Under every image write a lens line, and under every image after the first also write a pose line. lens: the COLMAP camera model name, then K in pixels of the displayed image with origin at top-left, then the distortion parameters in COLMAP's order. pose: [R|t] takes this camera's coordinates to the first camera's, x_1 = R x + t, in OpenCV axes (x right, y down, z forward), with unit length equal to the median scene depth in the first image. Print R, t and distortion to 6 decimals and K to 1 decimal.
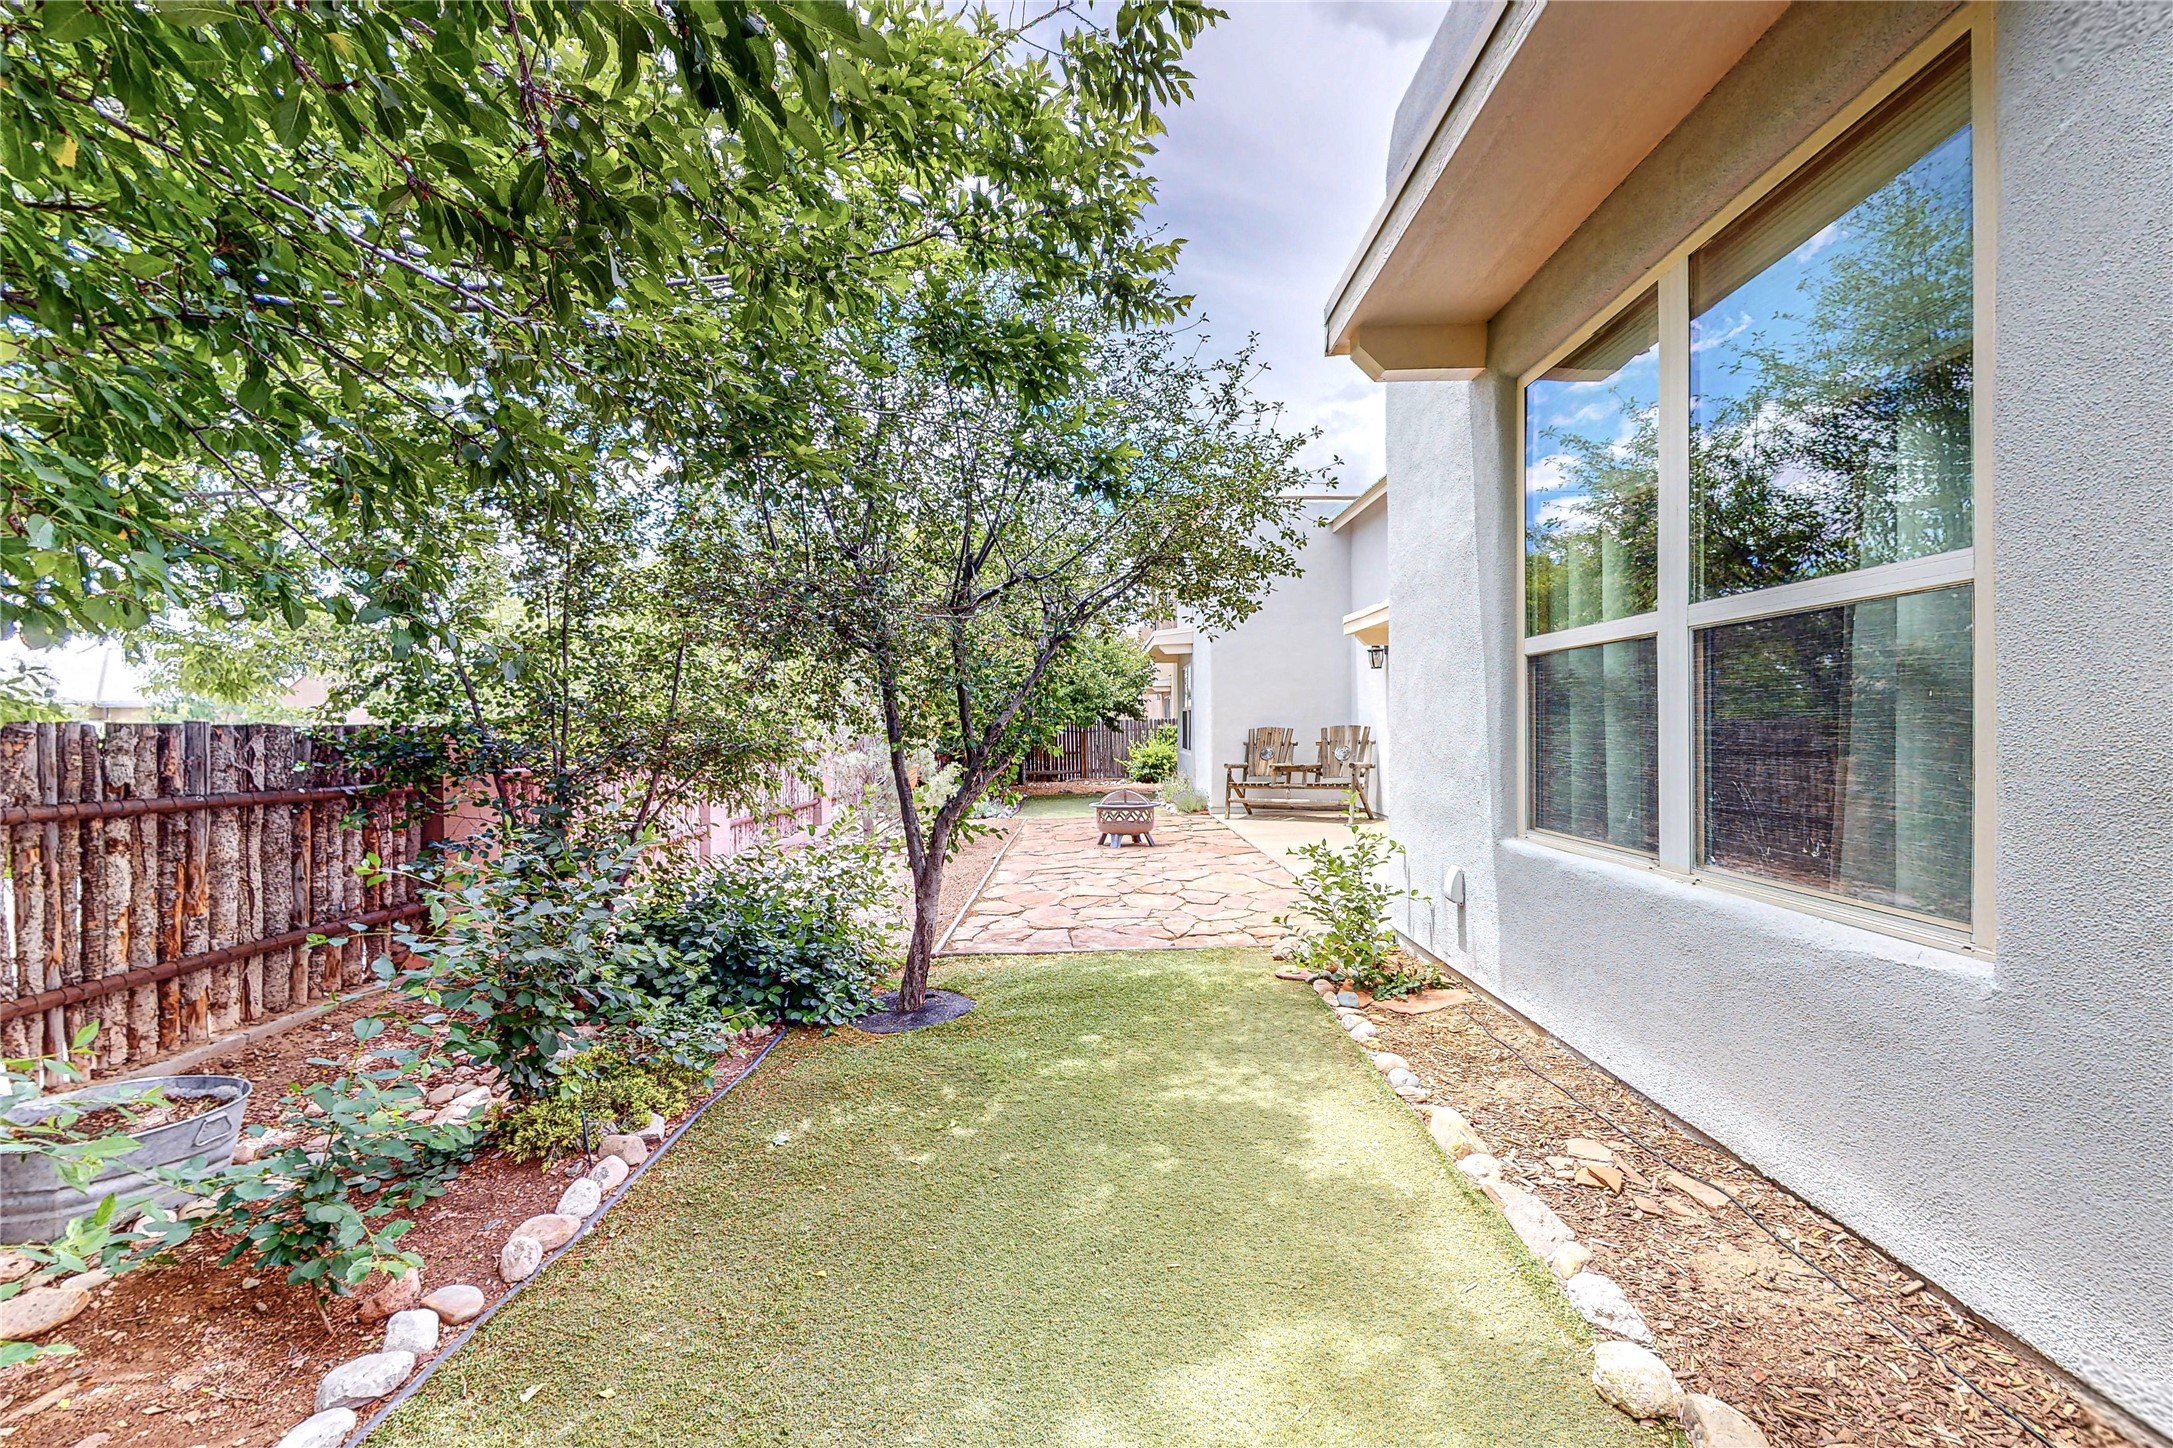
lens RADIAL K [[870.7, 0, 1087.0], [0, 870.7, 725.9], [0, 0, 1]] dist [-0.001604, 0.000068]
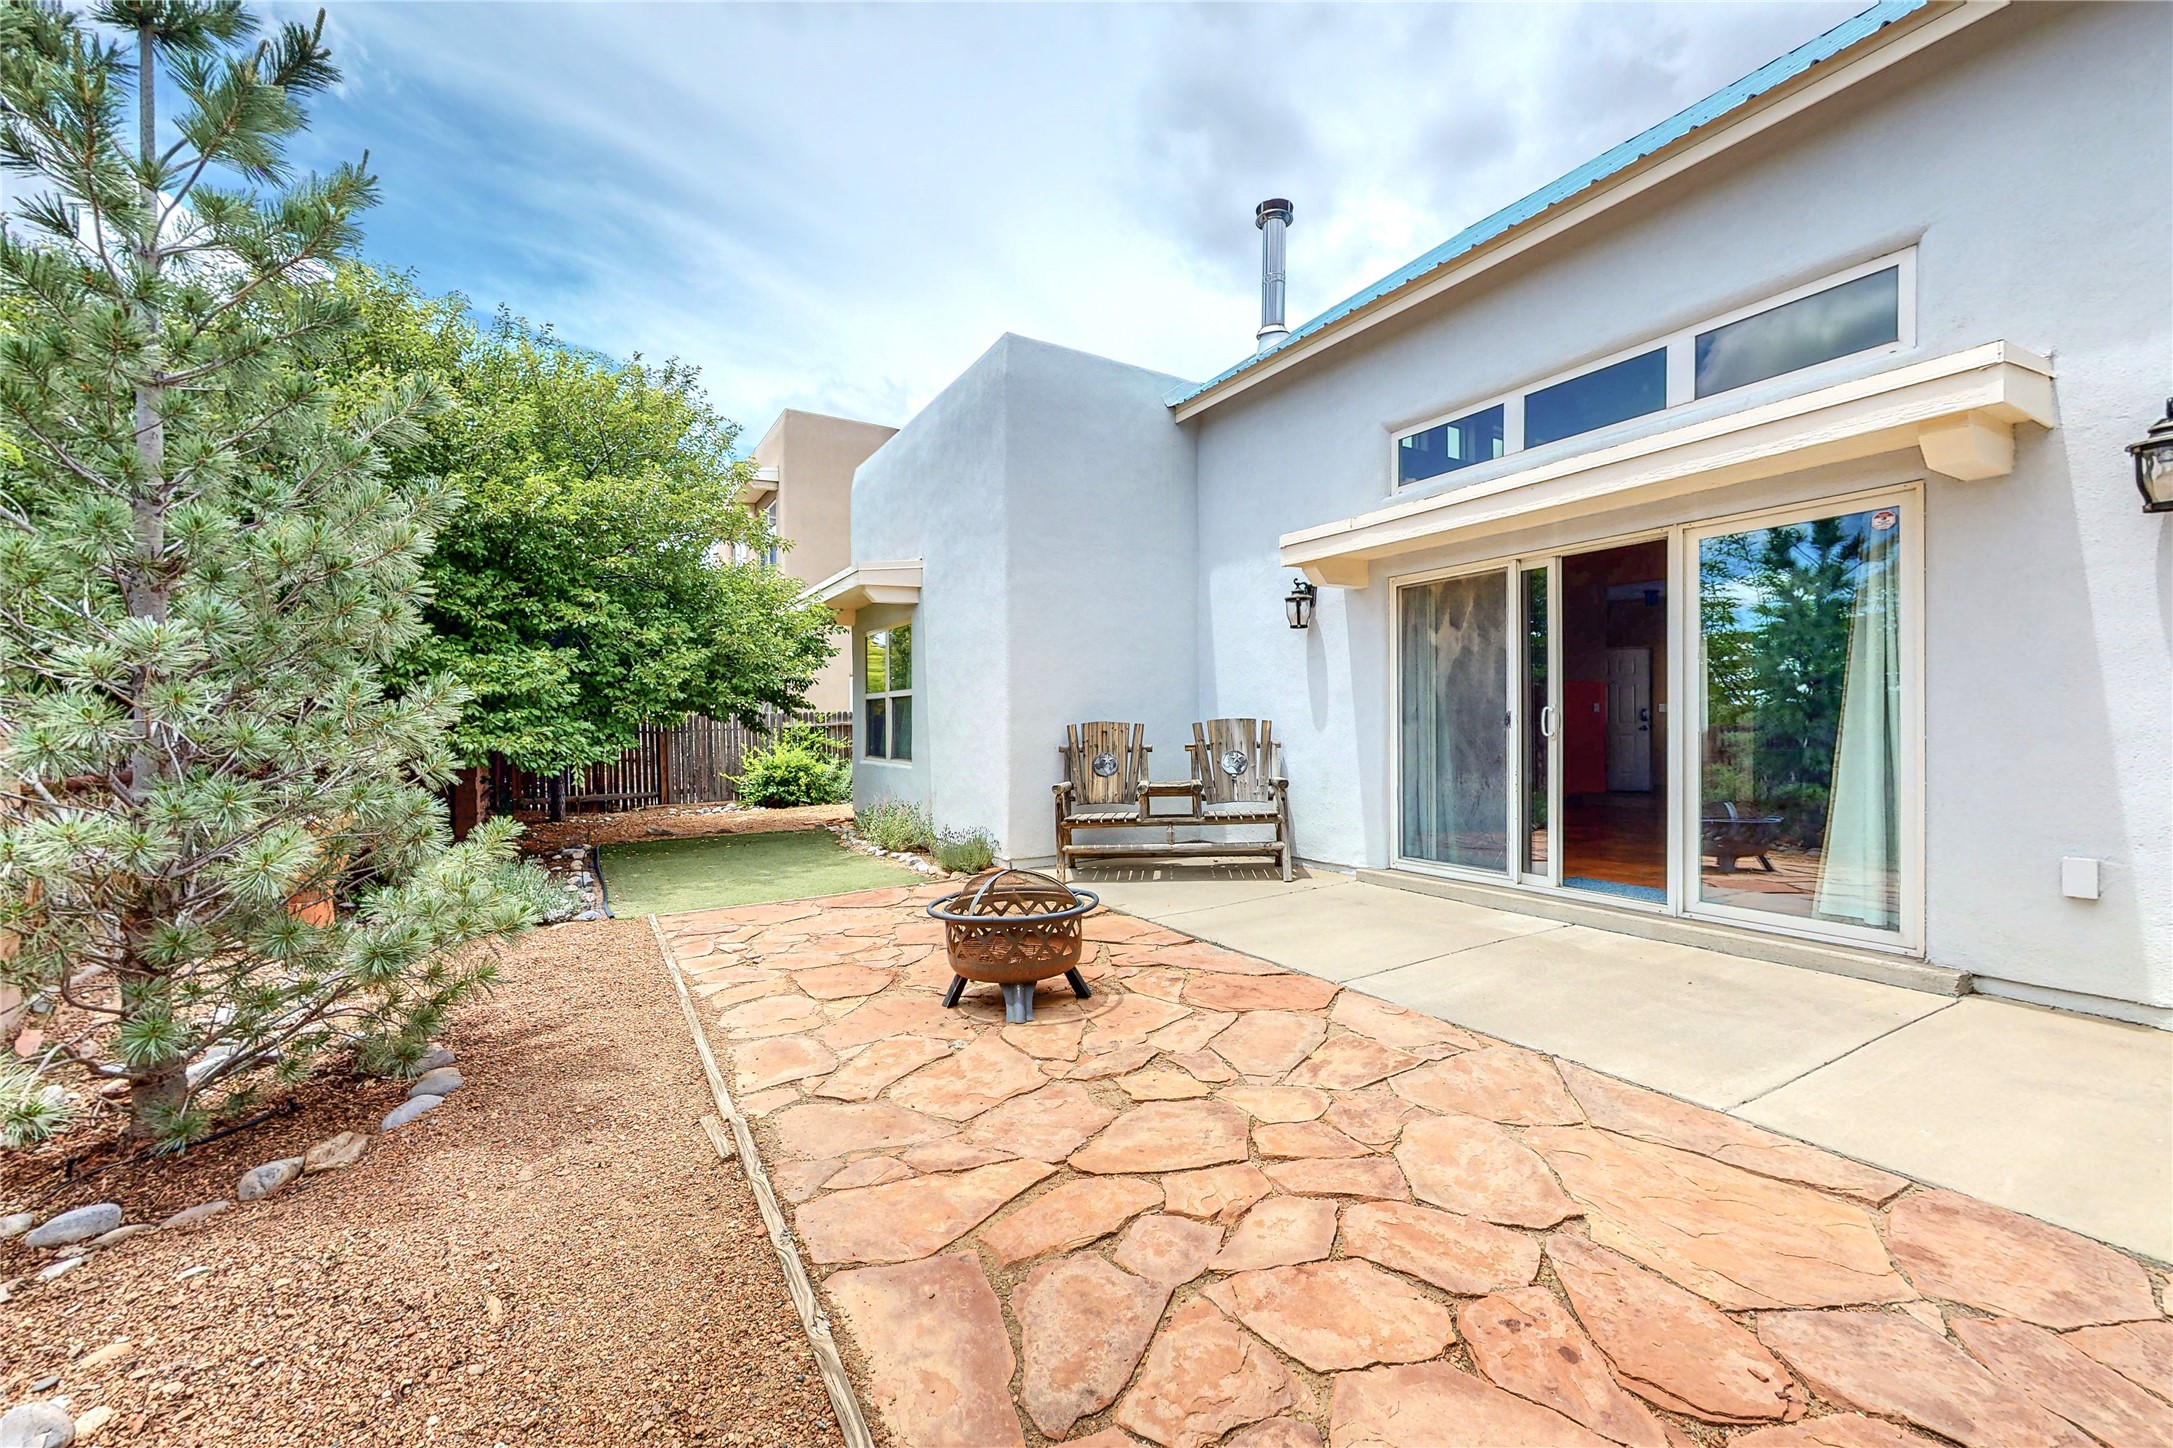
lens RADIAL K [[870.7, 0, 1083.8], [0, 870.7, 725.4], [0, 0, 1]] dist [-0.001604, 0.000068]
pose [[0.861650, -0.001528, 0.507501, -0.112519], [0.002017, 0.999998, -0.000414, 0.003966], [-0.507499, 0.001381, 0.861651, 0.494256]]
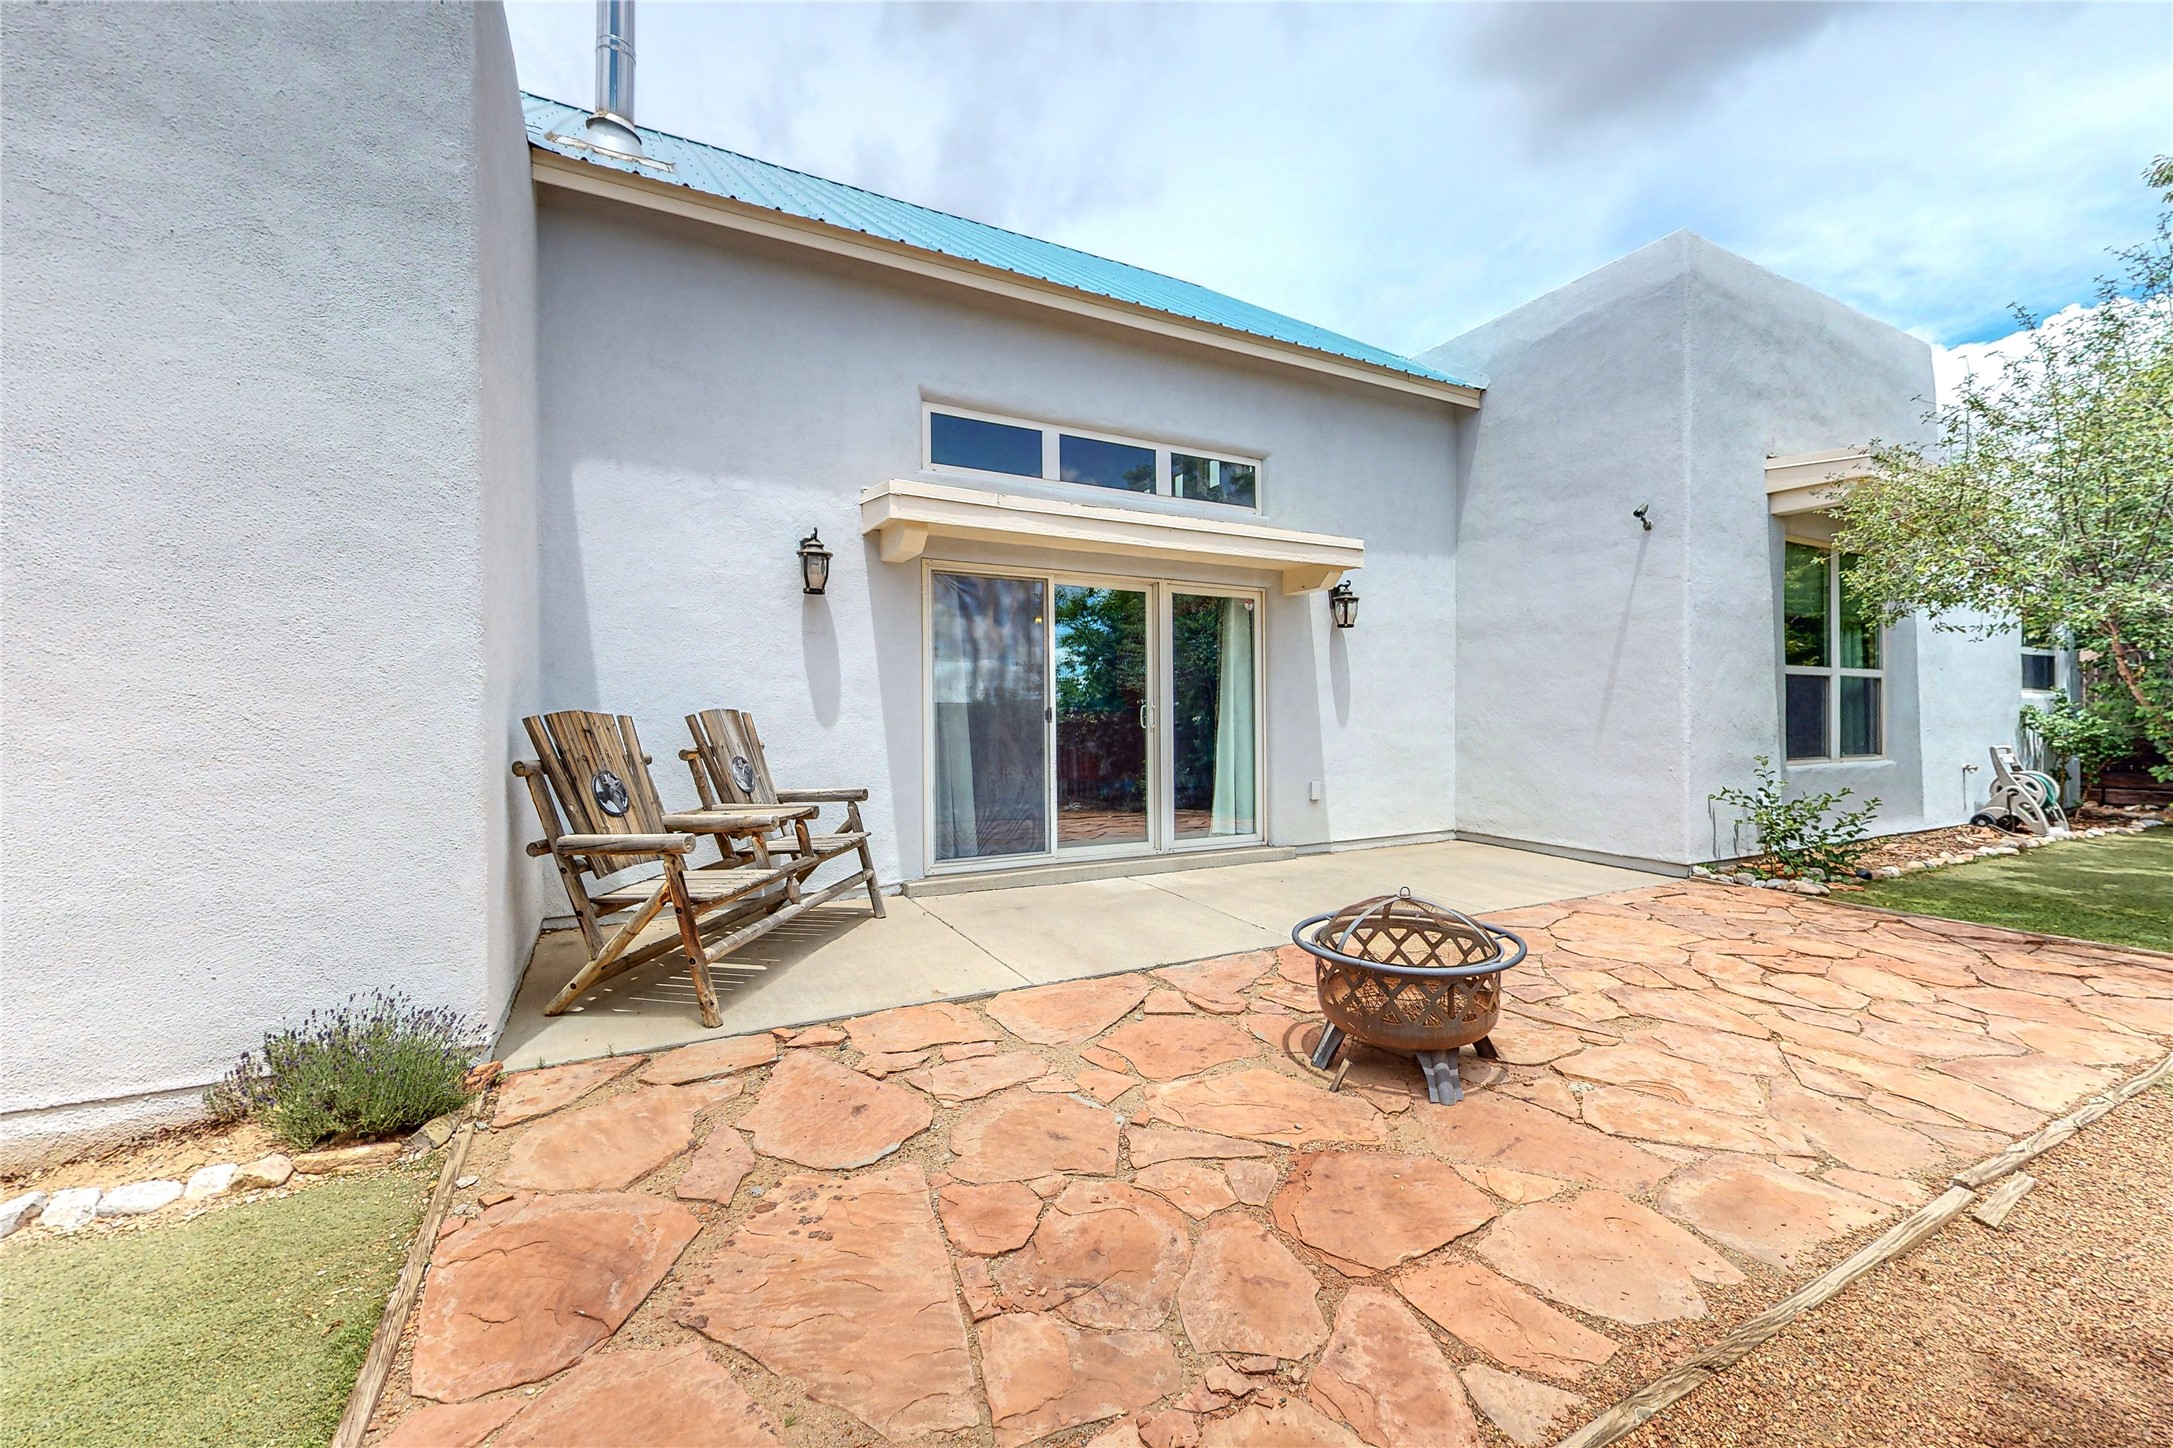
lens RADIAL K [[870.7, 0, 1090.0], [0, 870.7, 722.9], [0, 0, 1]] dist [-0.001604, 0.000068]
pose [[-0.481760, 0.007596, 0.876270, -0.146247], [0.006741, 0.999965, -0.004962, 0.008372], [-0.876277, 0.003516, -0.481794, 0.962495]]
